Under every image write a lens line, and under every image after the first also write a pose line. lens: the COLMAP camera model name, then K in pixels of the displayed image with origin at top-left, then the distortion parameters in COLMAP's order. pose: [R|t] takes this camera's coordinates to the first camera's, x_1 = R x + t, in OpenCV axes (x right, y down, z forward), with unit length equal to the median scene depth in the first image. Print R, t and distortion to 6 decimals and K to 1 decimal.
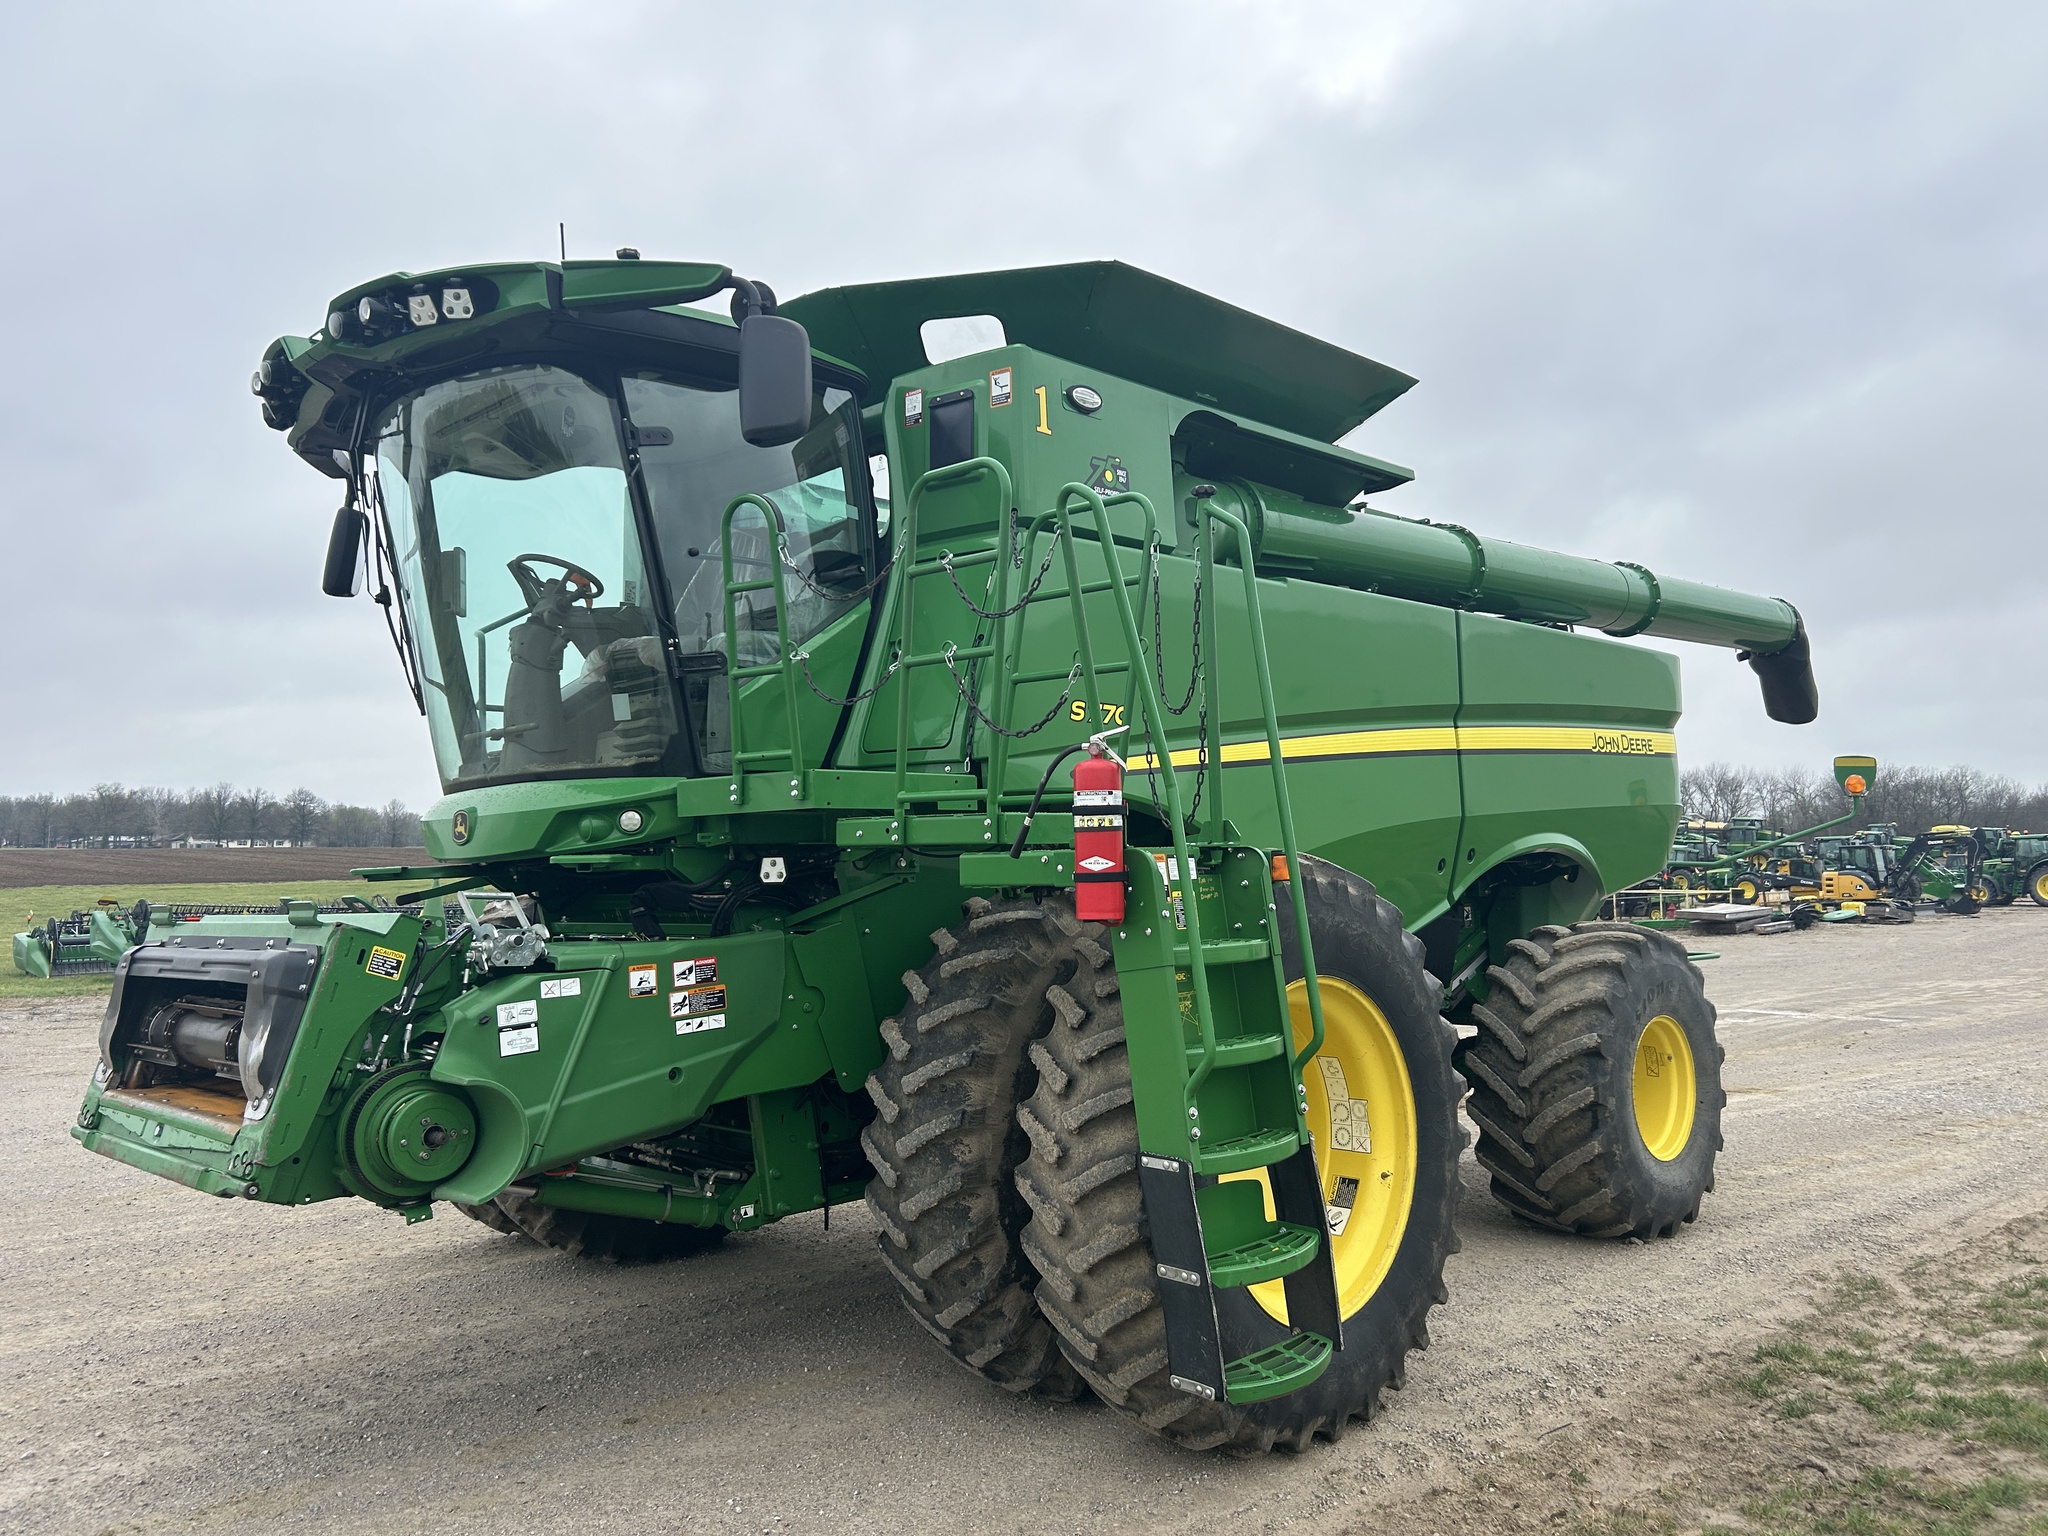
lens RADIAL K [[1533.7, 0, 1051.4], [0, 1533.7, 719.6], [0, 0, 1]] dist [0.066527, -0.166503]
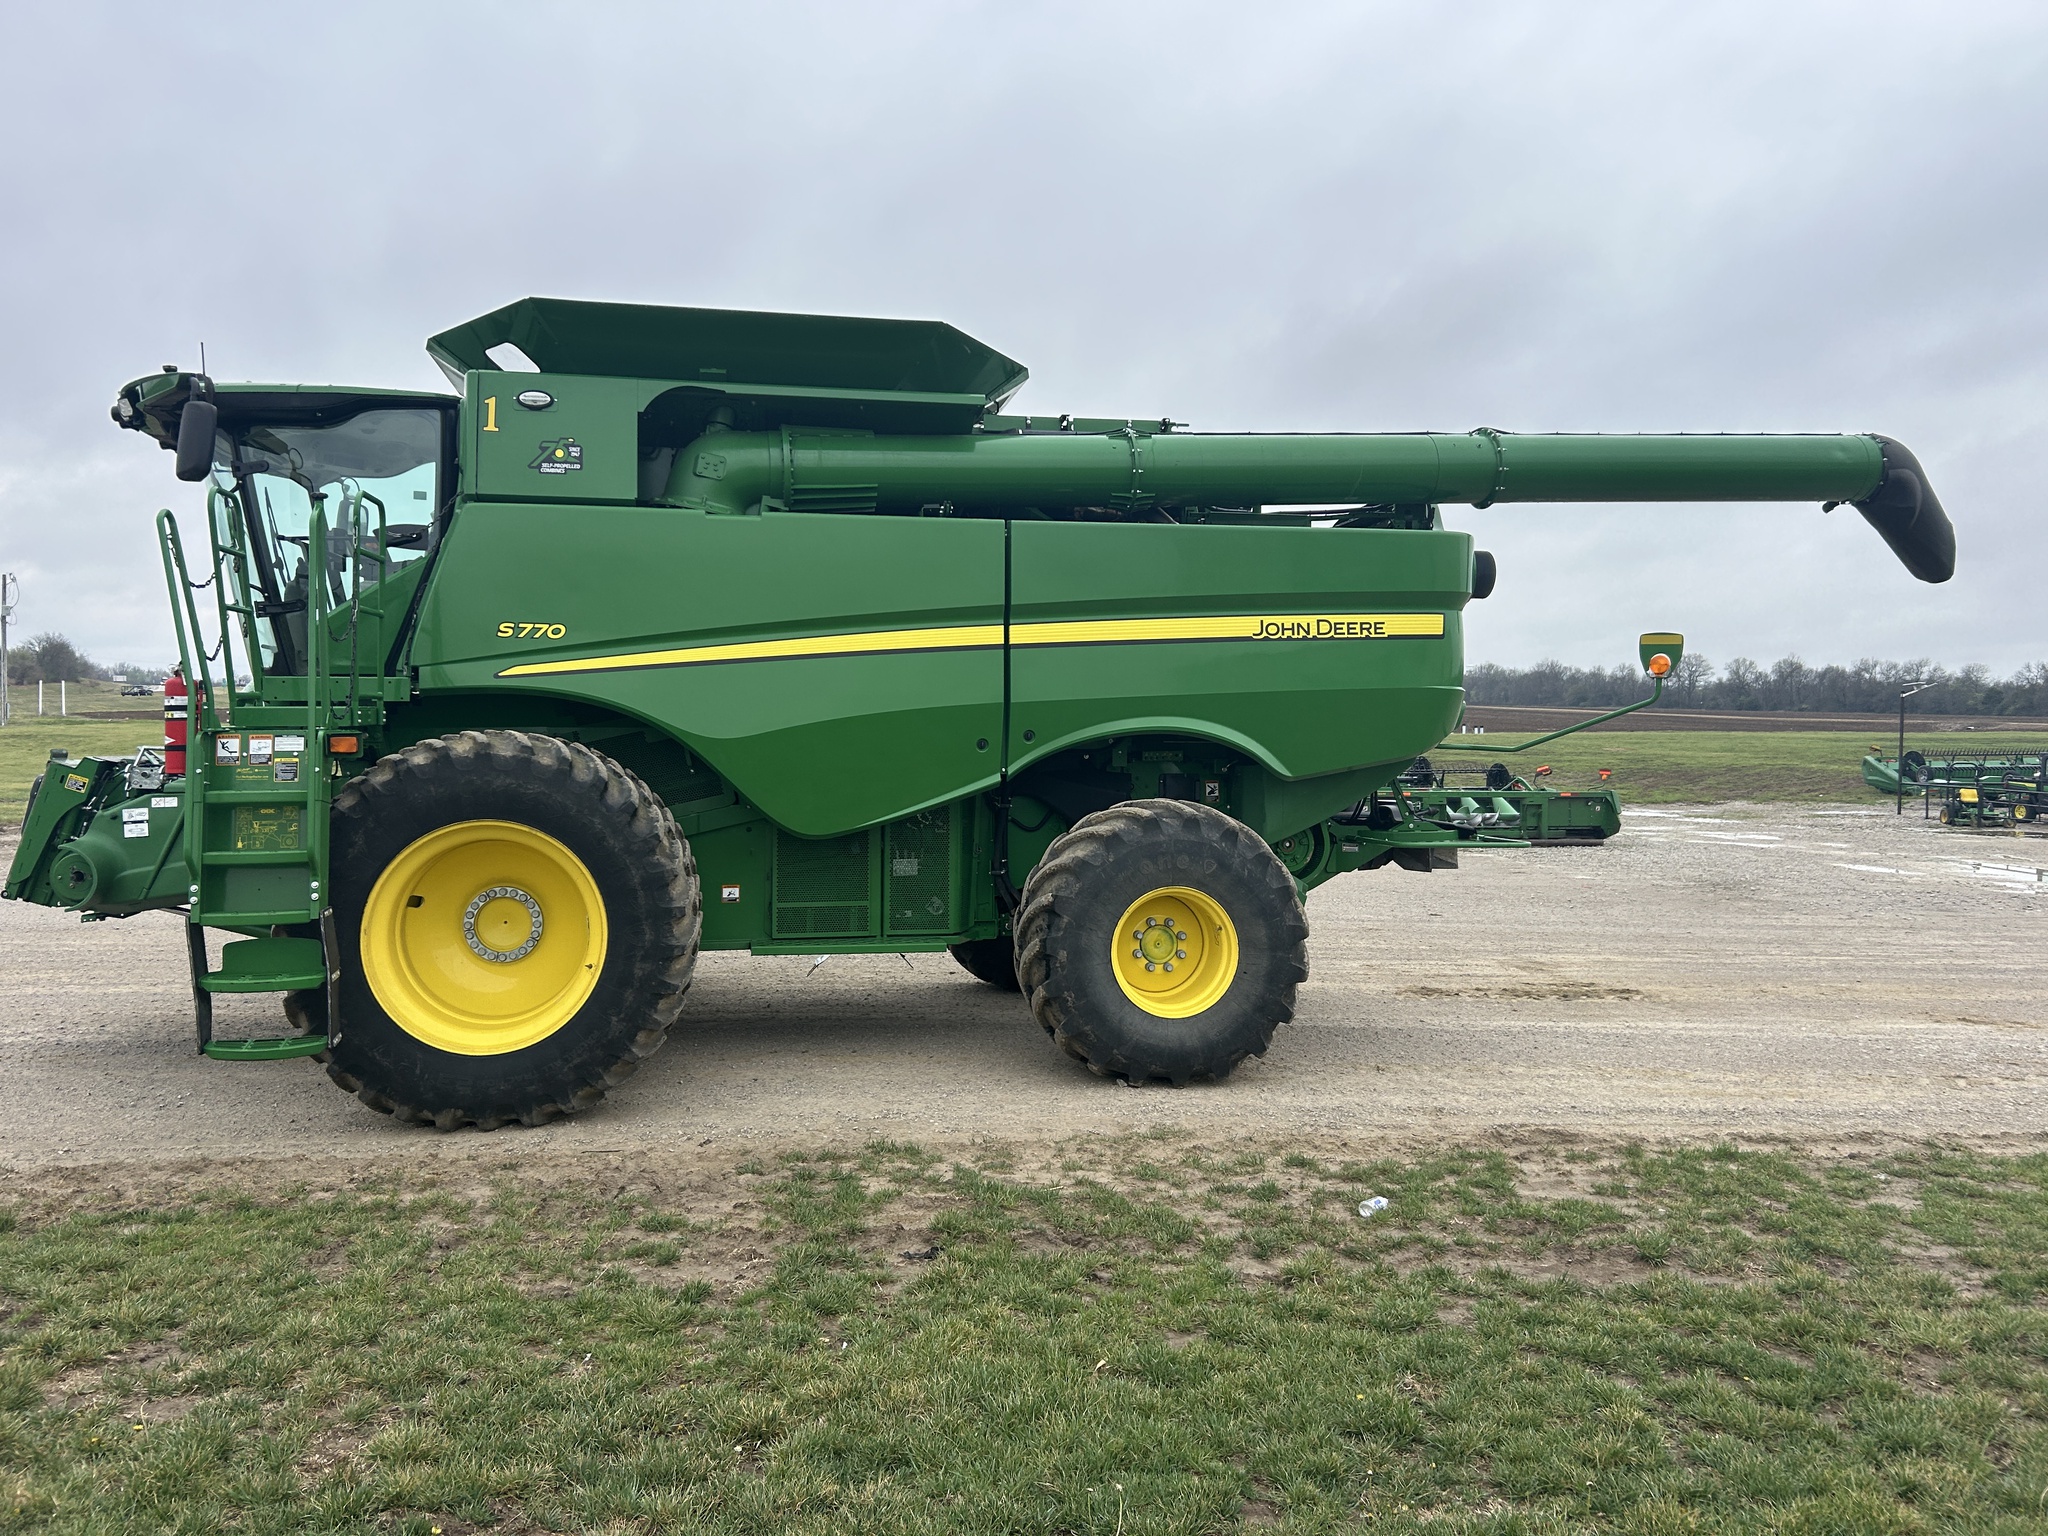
lens RADIAL K [[1533.7, 0, 1051.4], [0, 1533.7, 719.6], [0, 0, 1]] dist [0.066527, -0.166503]
pose [[0.839600, 0.017432, -0.542925, 1.341764], [0.034523, 0.995752, 0.085360, -0.030274], [0.542106, -0.090412, 0.835432, 0.089403]]
